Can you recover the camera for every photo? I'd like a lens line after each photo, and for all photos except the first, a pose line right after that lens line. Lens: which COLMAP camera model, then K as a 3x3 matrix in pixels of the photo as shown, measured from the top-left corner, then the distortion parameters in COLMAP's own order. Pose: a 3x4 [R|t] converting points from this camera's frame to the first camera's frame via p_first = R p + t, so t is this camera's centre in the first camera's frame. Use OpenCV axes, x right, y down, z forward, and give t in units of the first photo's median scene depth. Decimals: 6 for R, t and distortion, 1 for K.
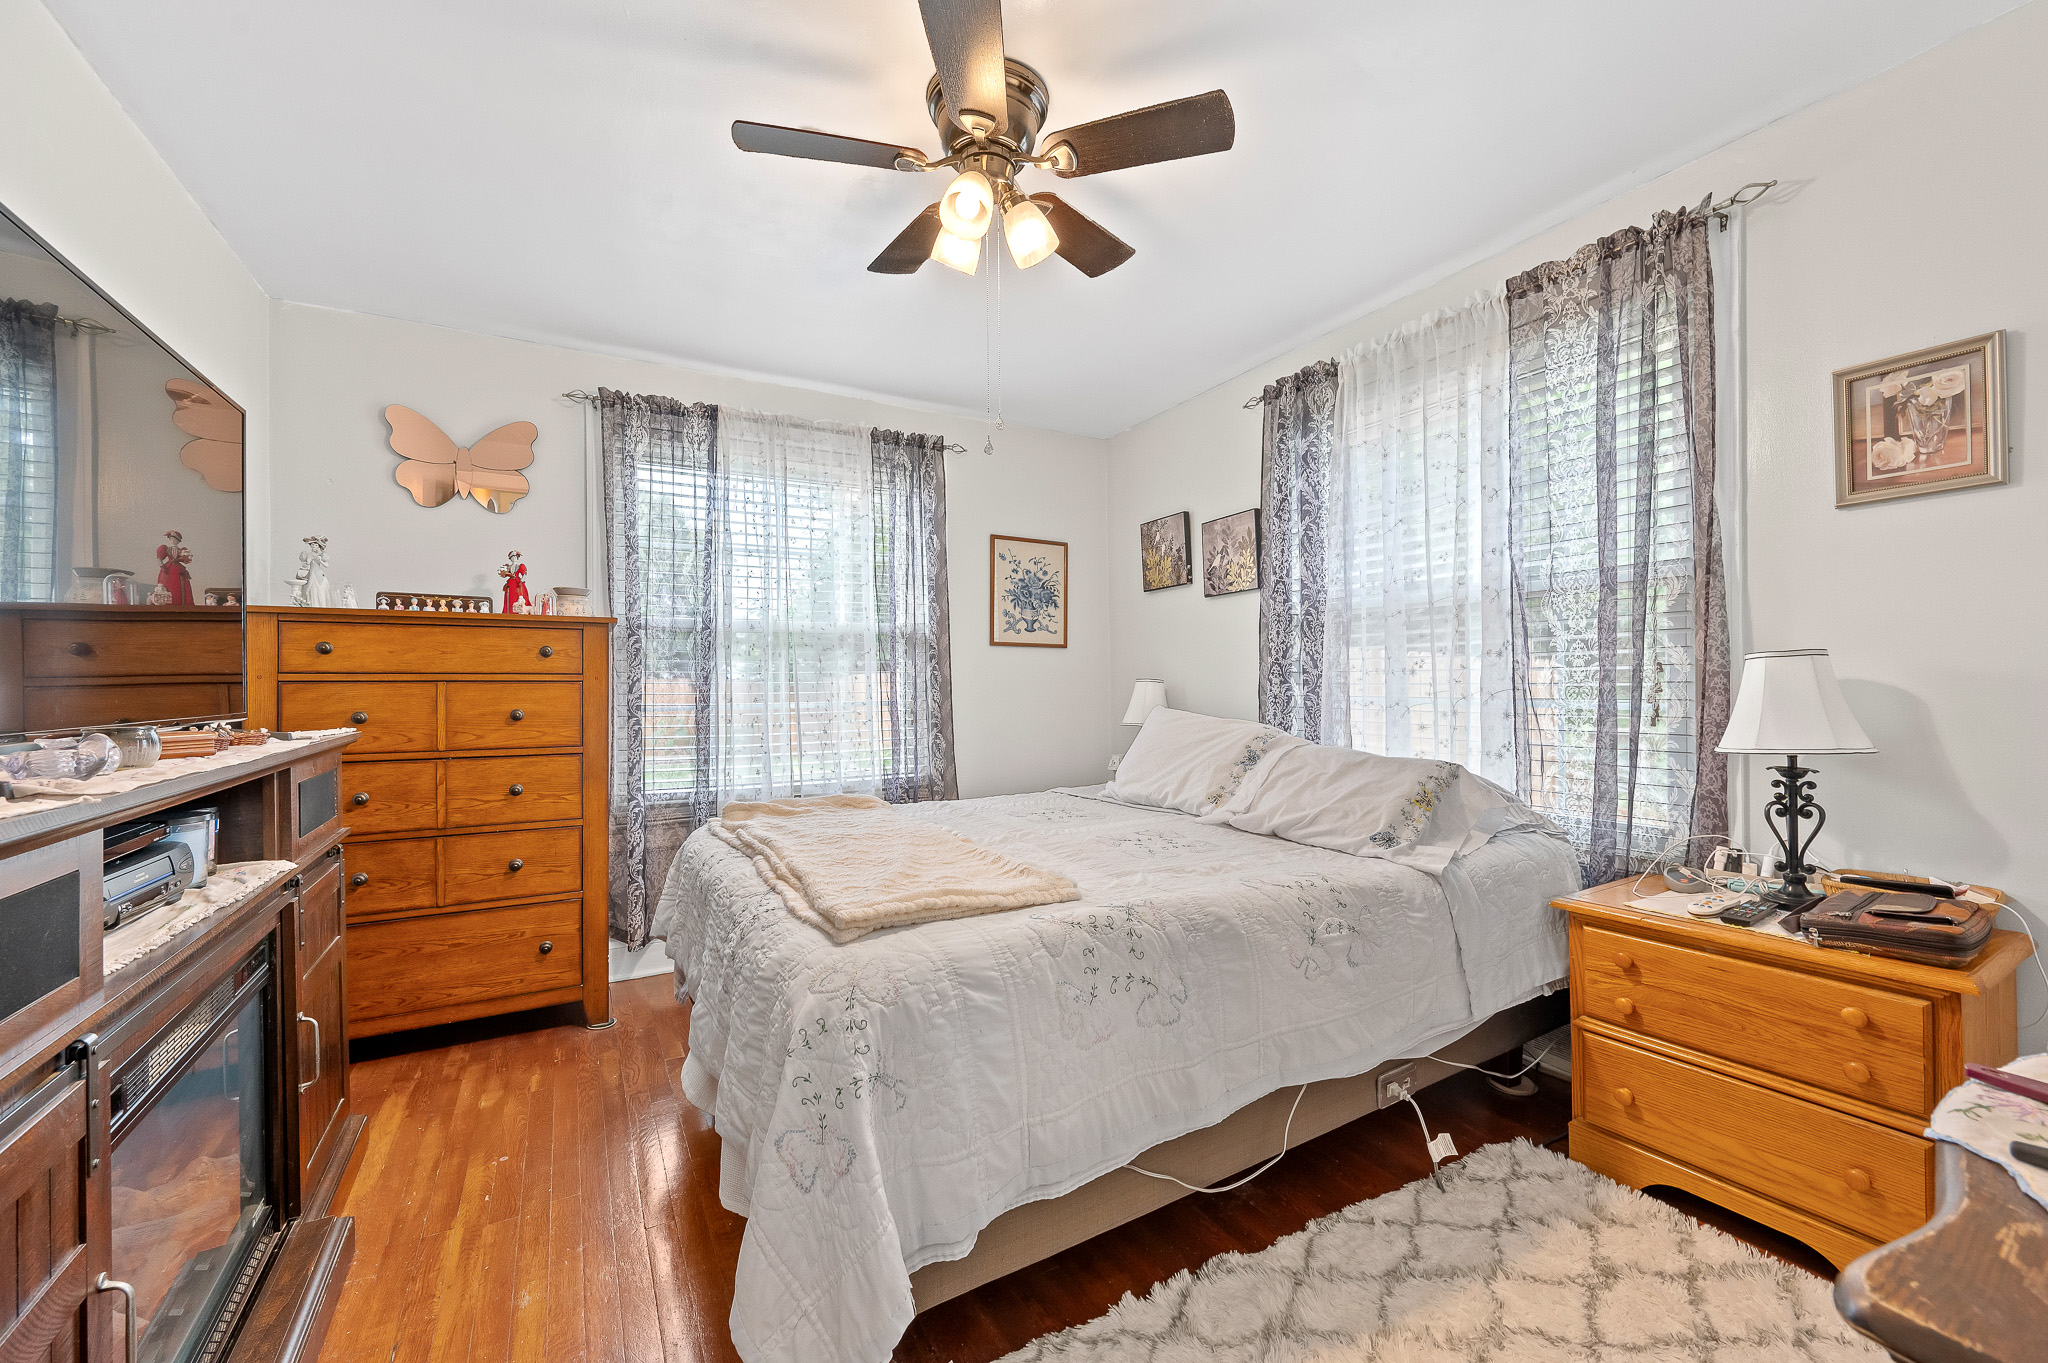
lens RADIAL K [[806.1, 0, 1026.7], [0, 806.1, 691.8], [0, 0, 1]] dist [-0.000686, -0.000180]
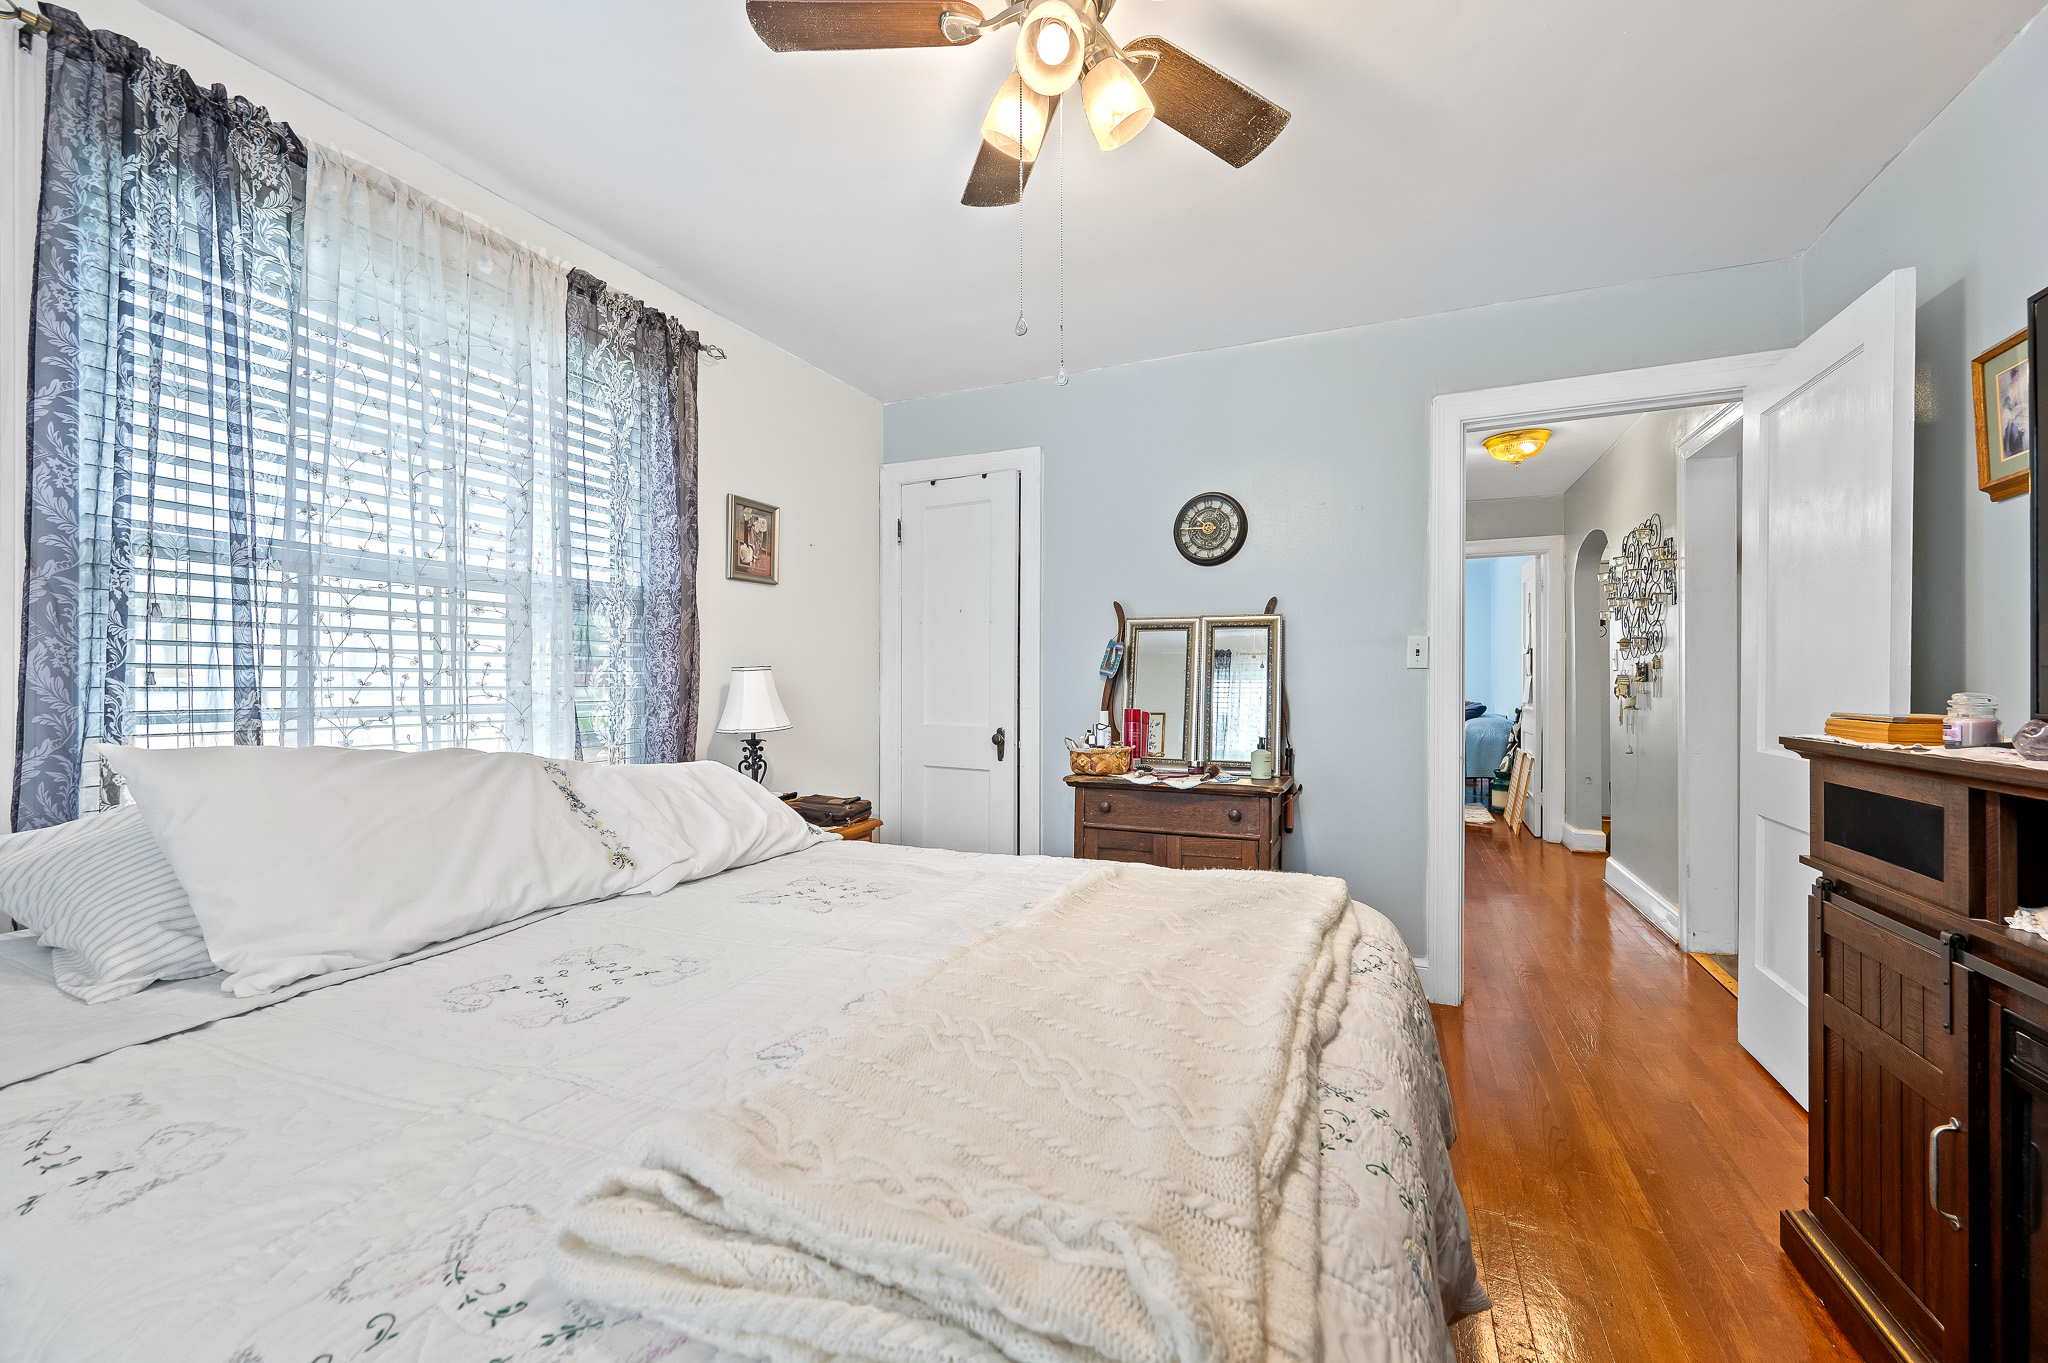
lens RADIAL K [[806.1, 0, 1026.7], [0, 806.1, 691.8], [0, 0, 1]] dist [-0.000686, -0.000180]
pose [[-0.573722, 0.005592, 0.819031, -0.666688], [0.006768, 0.999975, -0.002086, 0.008907], [-0.819022, 0.004346, -0.573746, 1.453780]]
